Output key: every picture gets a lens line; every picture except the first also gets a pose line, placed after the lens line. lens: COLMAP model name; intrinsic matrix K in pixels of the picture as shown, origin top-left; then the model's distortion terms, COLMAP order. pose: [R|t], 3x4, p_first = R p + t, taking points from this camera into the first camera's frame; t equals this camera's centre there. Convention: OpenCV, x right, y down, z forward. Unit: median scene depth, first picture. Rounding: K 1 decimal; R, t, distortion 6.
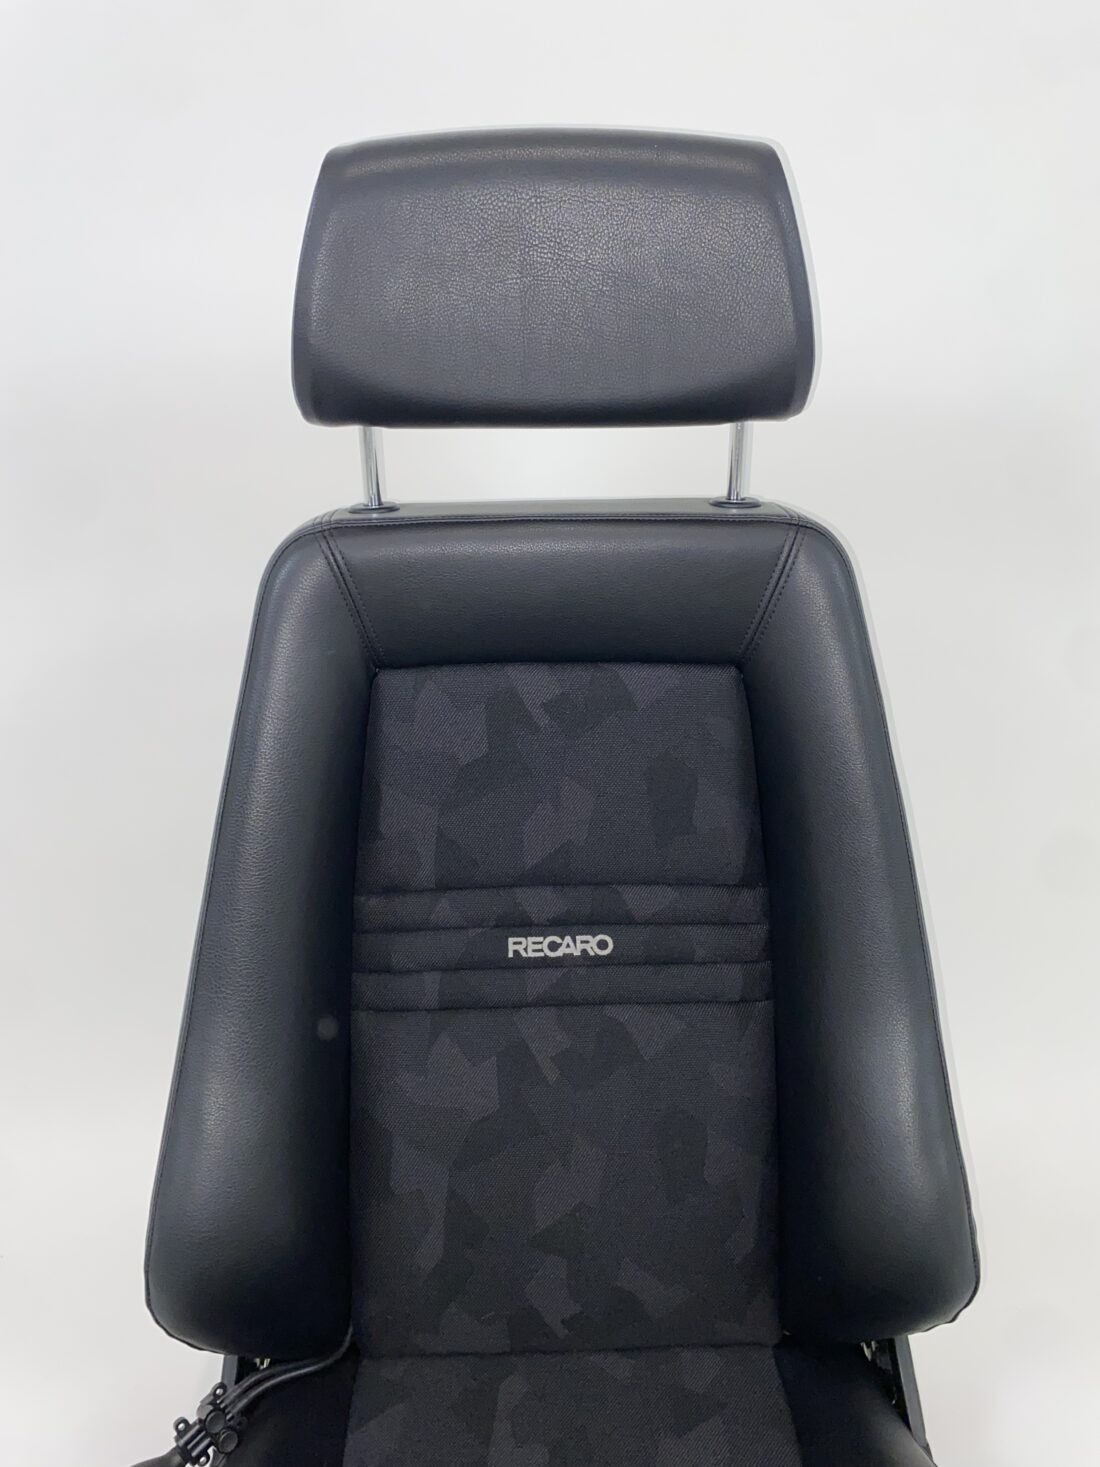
lens RADIAL K [[1148.2, 0, 540.0], [0, 1148.2, 724.5], [0, 0, 1]] dist [0.078361, -0.077280]
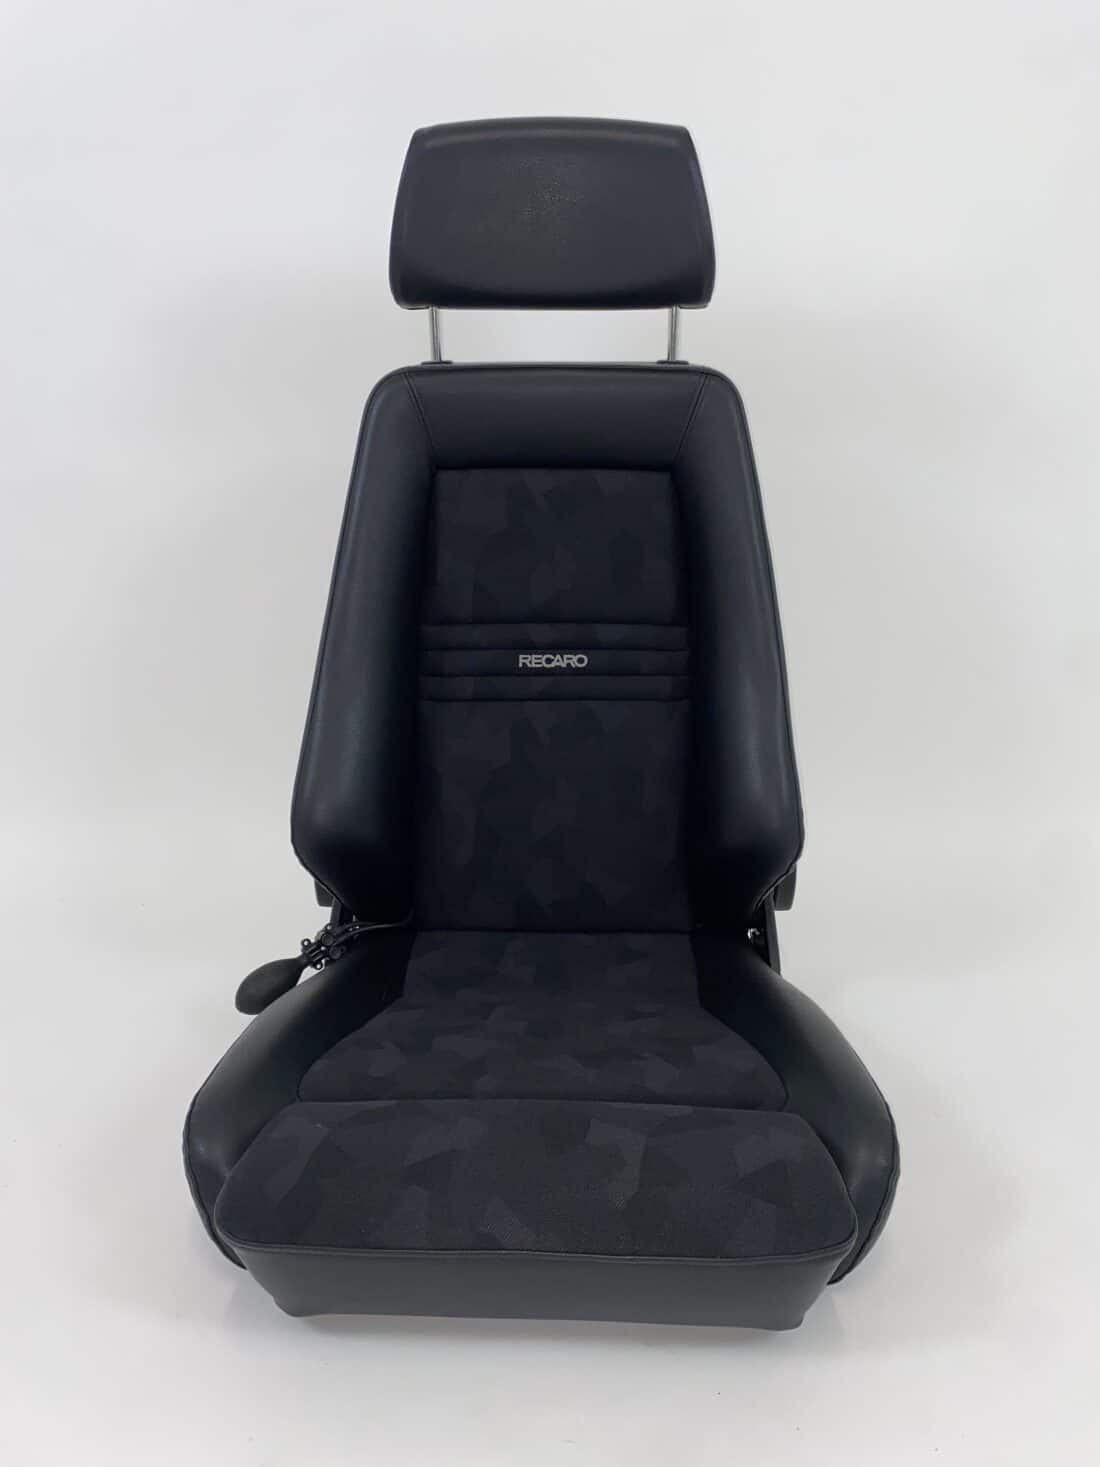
lens RADIAL K [[1148.2, 0, 546.7], [0, 1148.2, 723.3], [0, 0, 1]] dist [0.078361, -0.077280]
pose [[0.999110, 0.022610, -0.035622, 0.065572], [-0.022225, 0.999691, 0.011166, 0.259672], [0.035864, -0.010364, 0.999303, -0.521733]]
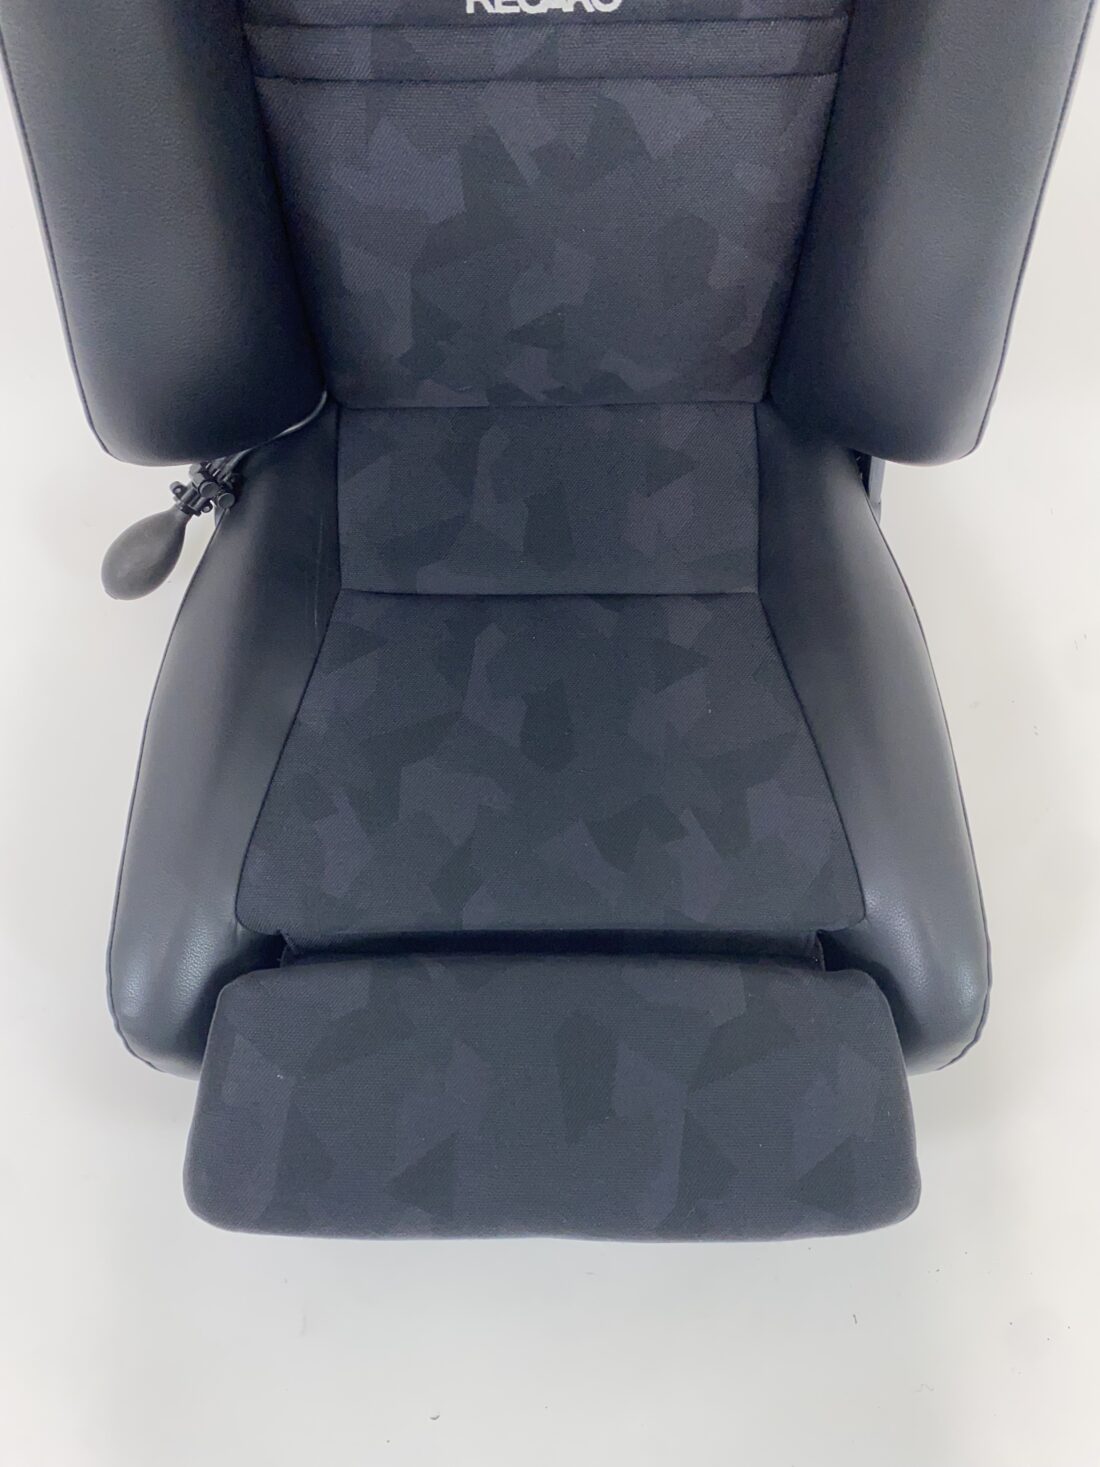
lens RADIAL K [[1148.2, 0, 551.4], [0, 1148.2, 726.5], [0, 0, 1]] dist [0.078361, -0.077280]
pose [[0.999890, 0.008645, 0.012092, 0.017757], [-0.014742, 0.472615, 0.881146, -0.209978], [0.001903, -0.881227, 0.472690, 0.301391]]
